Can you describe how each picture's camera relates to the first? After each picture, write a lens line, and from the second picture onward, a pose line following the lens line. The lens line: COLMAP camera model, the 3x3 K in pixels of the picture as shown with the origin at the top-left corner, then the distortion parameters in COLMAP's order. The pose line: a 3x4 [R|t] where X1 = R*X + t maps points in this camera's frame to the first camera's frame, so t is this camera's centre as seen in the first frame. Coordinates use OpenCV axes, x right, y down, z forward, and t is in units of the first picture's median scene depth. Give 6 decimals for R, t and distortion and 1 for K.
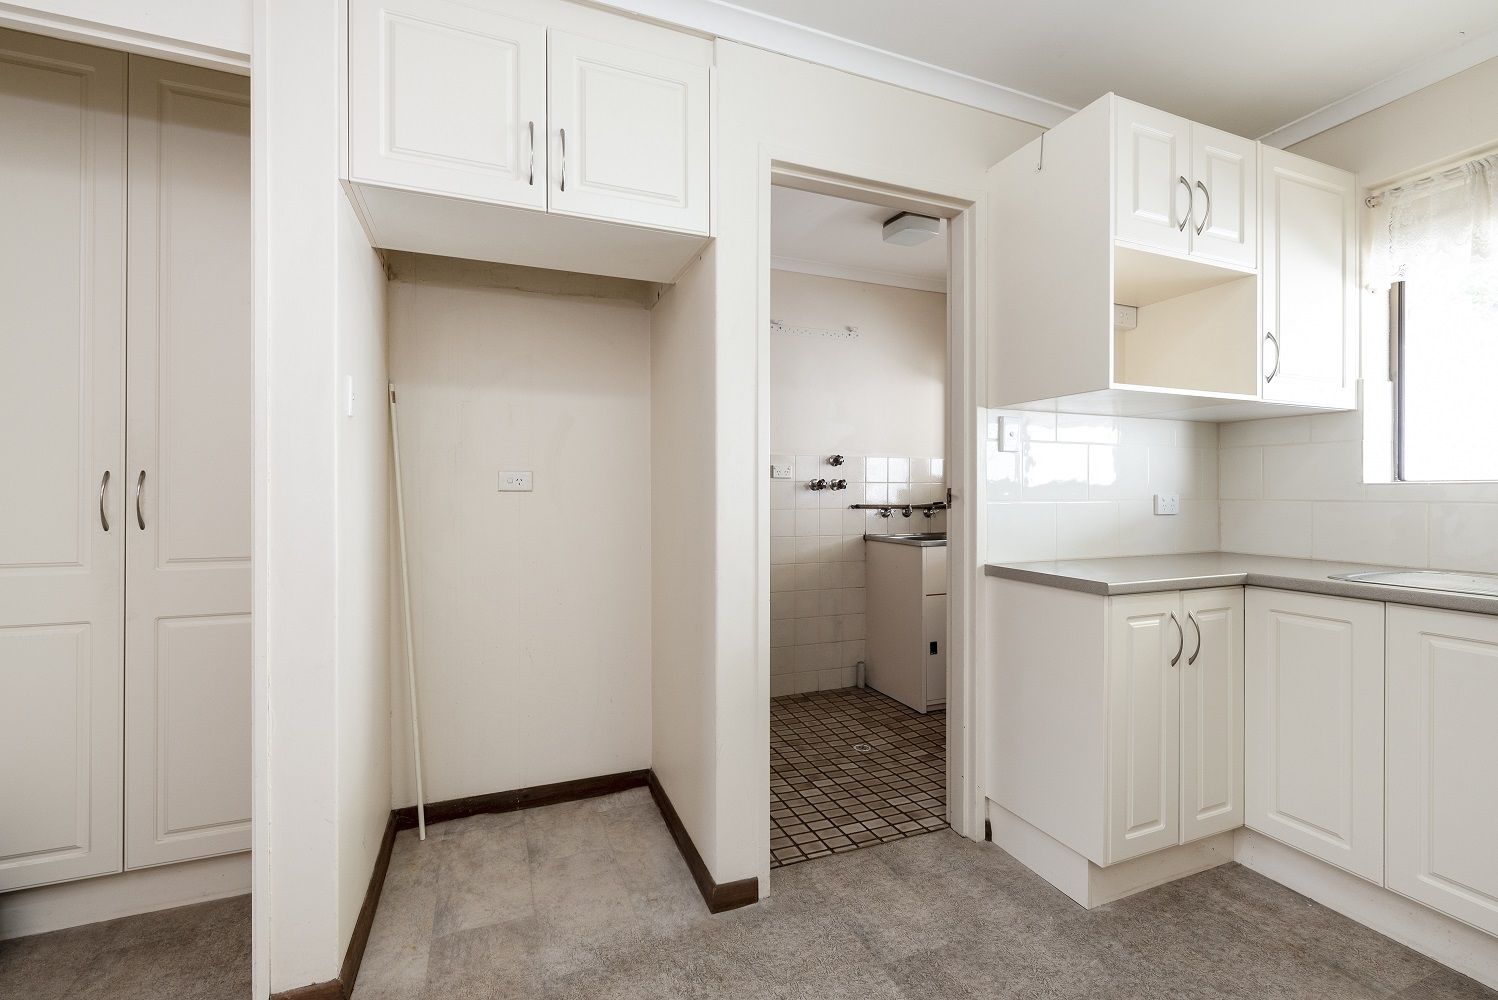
lens RADIAL K [[646.7, 0, 752.0], [0, 646.7, 495.8], [0, 0, 1]] dist [0.001250, 0.000210]
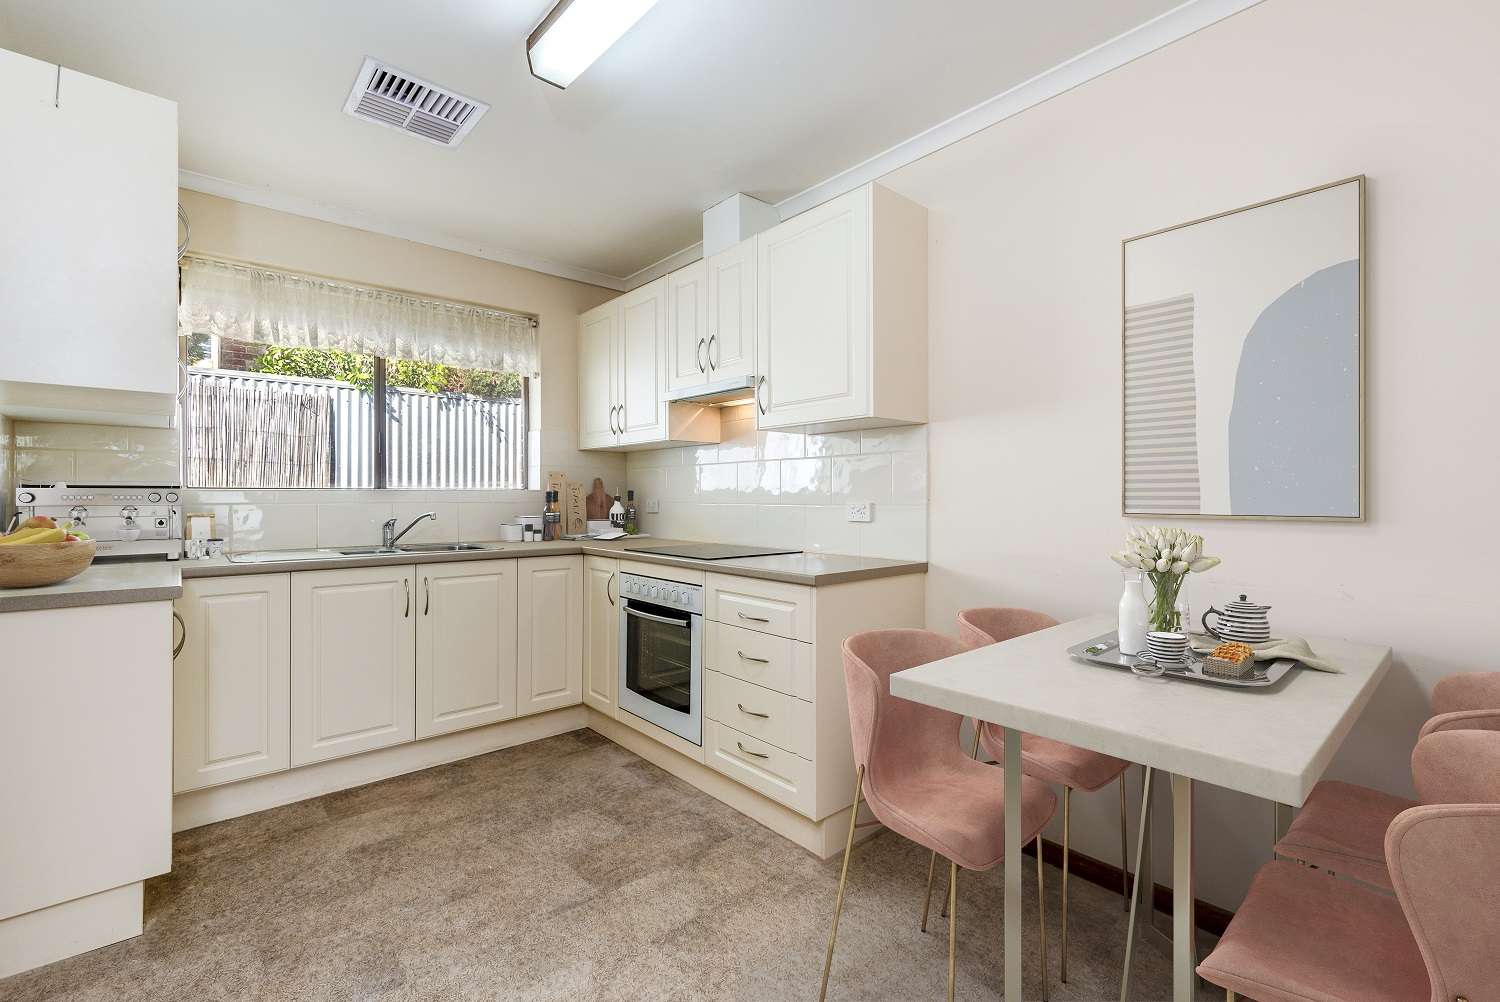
lens RADIAL K [[653.6, 0, 750.3], [0, 653.6, 496.9], [0, 0, 1]] dist [-0.000065, -0.000003]
pose [[-0.333151, -0.005287, 0.942859, -0.731901], [-0.004652, 0.999981, 0.003963, -0.018001], [-0.942862, -0.003066, -0.333170, 0.501946]]
